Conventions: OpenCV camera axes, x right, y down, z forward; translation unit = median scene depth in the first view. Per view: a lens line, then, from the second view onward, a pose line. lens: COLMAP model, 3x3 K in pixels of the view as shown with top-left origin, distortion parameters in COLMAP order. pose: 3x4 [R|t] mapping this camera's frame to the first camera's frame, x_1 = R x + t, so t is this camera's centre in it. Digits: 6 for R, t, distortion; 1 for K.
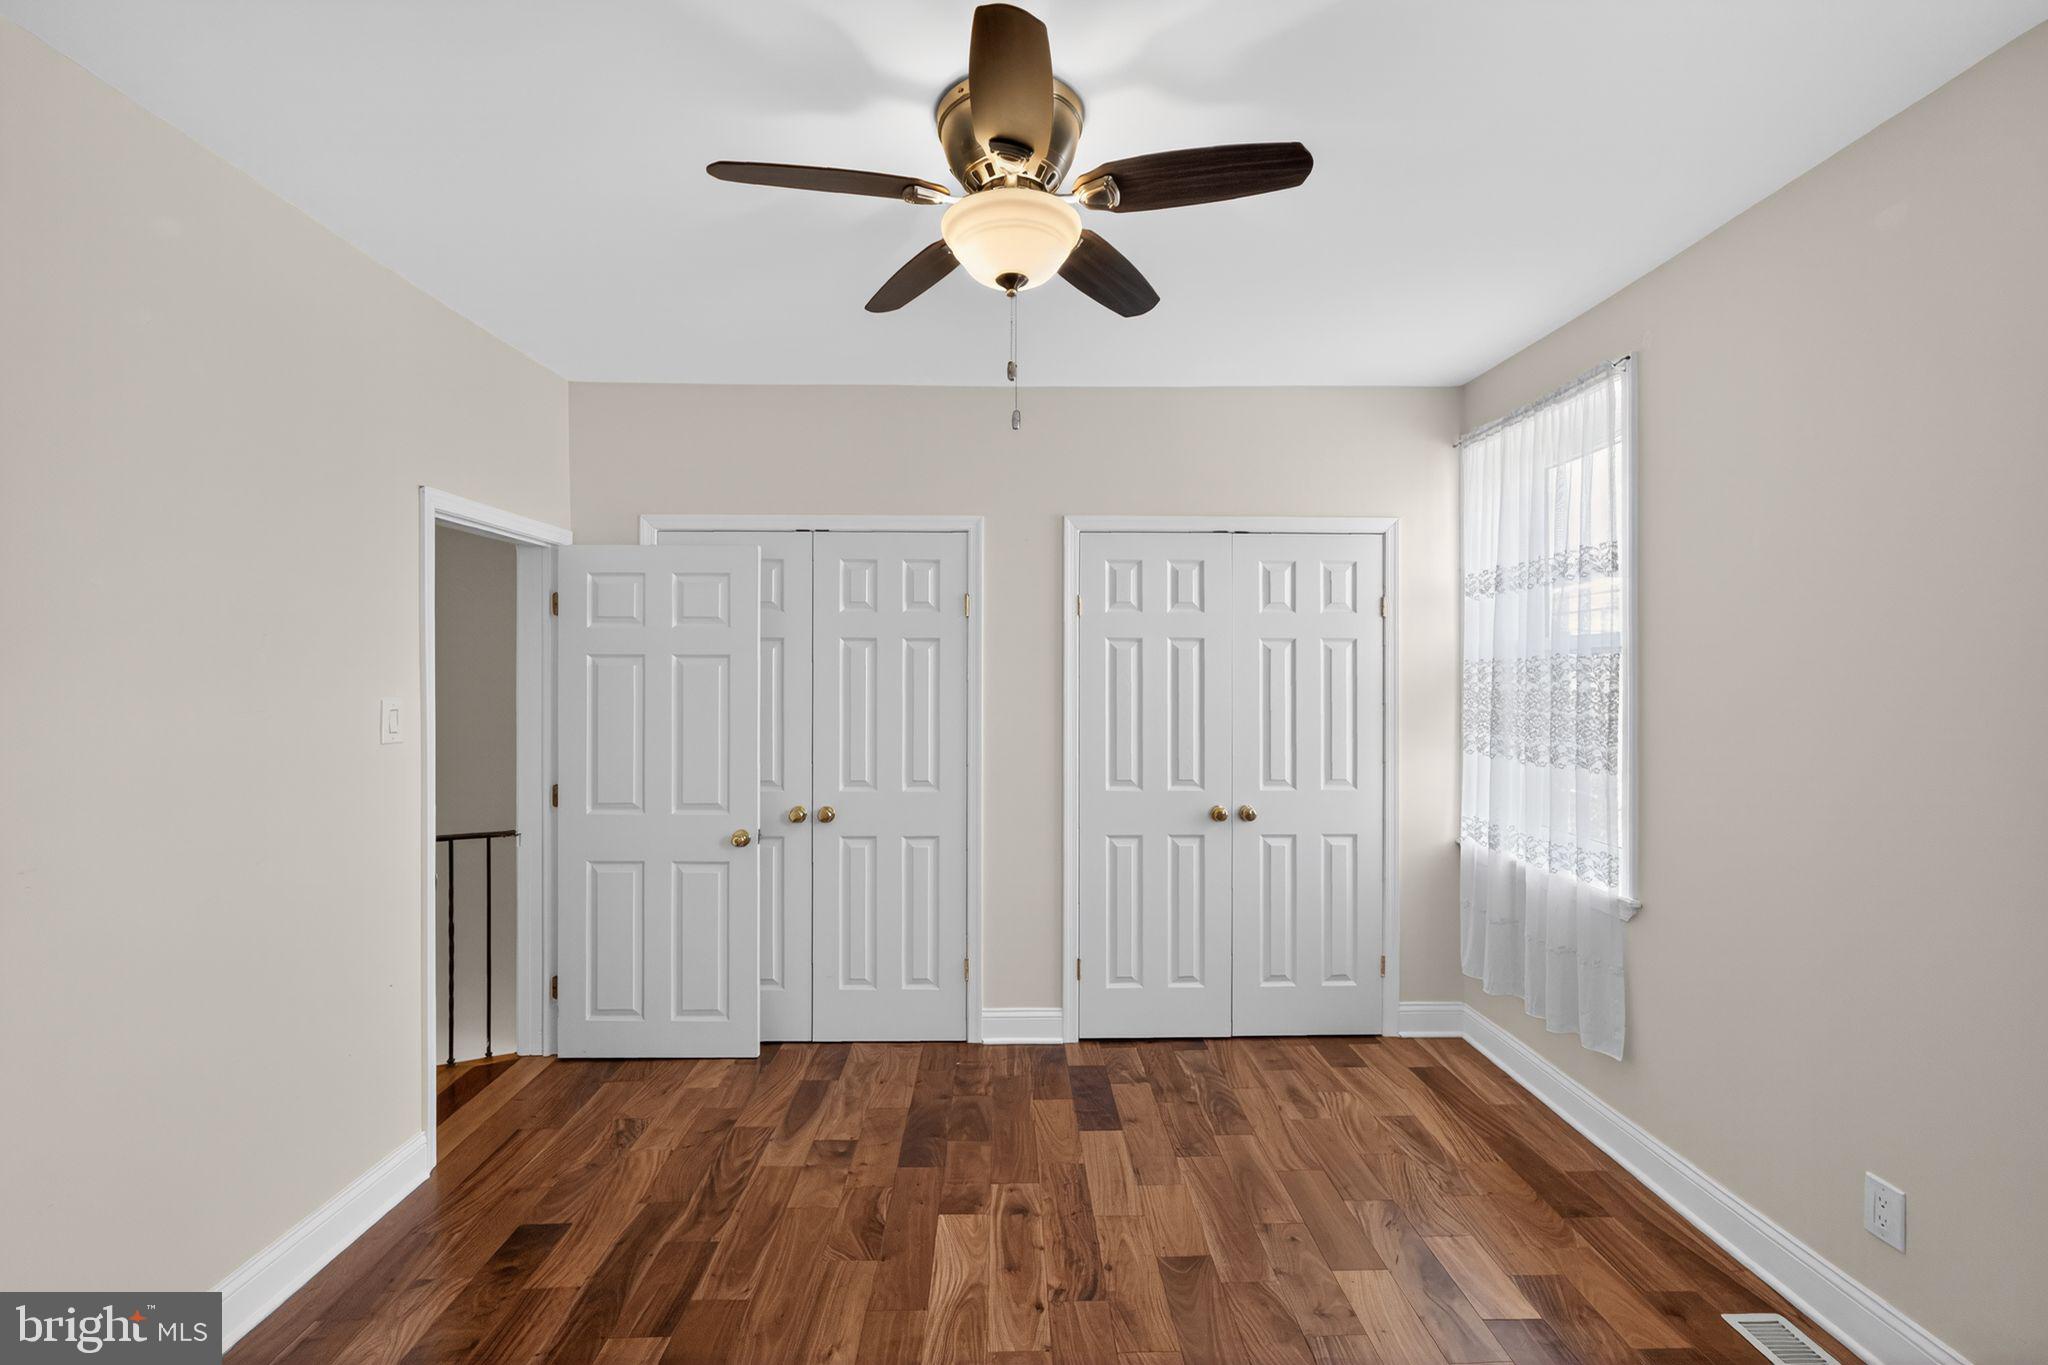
lens RADIAL K [[906.9, 0, 1024.4], [0, 906.9, 692.3], [0, 0, 1]] dist [-0.003442, 0.001098]
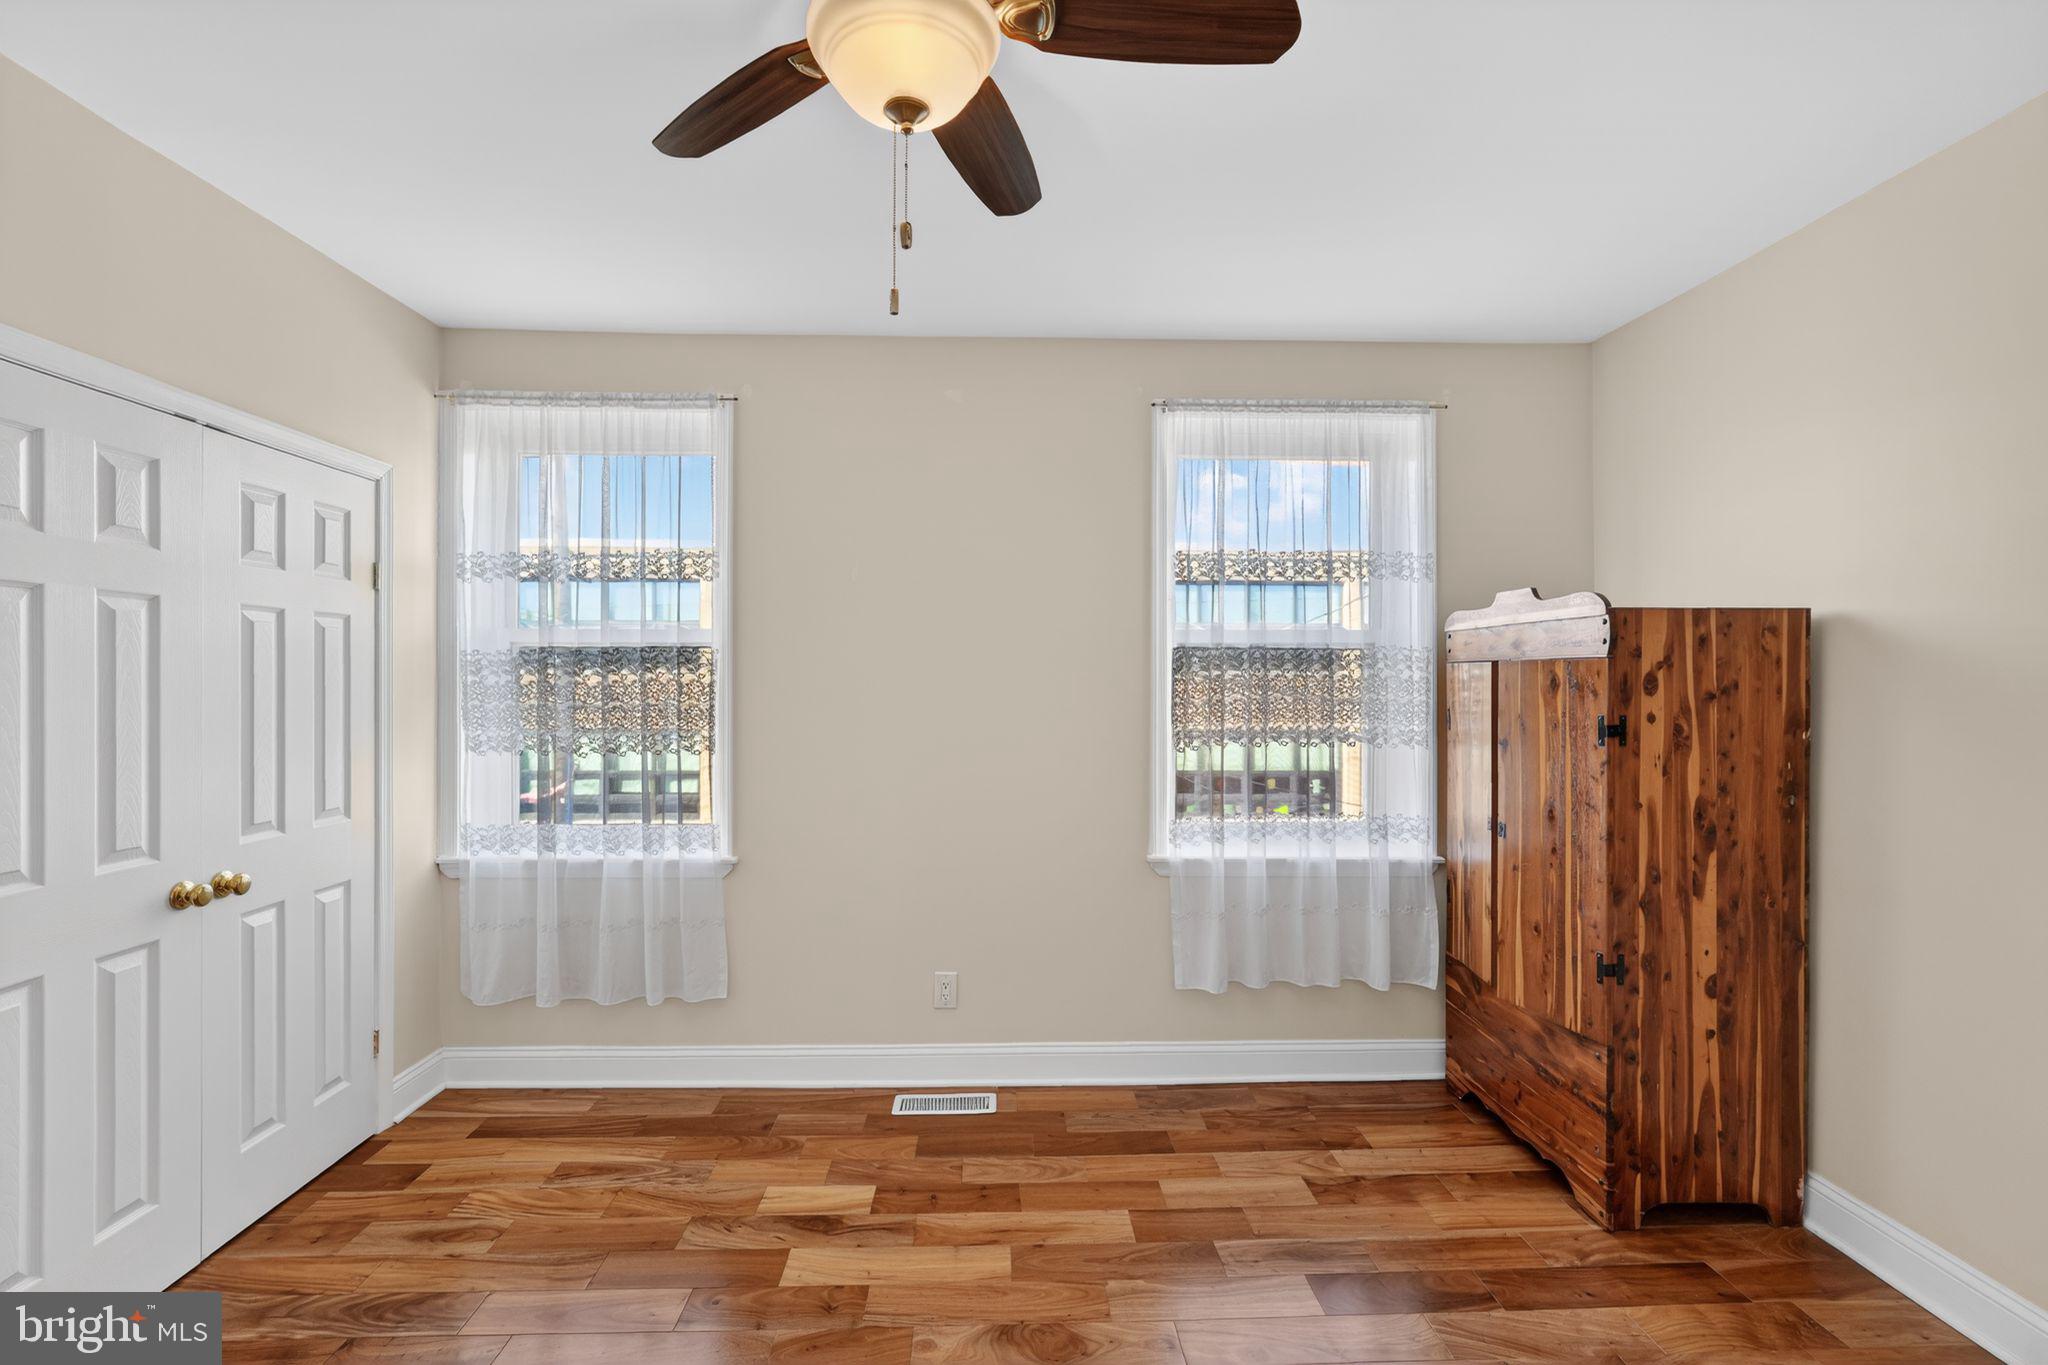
lens RADIAL K [[906.9, 0, 1024.4], [0, 906.9, 692.3], [0, 0, 1]] dist [-0.003442, 0.001098]
pose [[-0.014471, -0.015705, 0.999772, -0.421408], [0.012587, 0.999795, 0.015888, -0.001107], [-0.999816, 0.012814, -0.014271, 0.512832]]
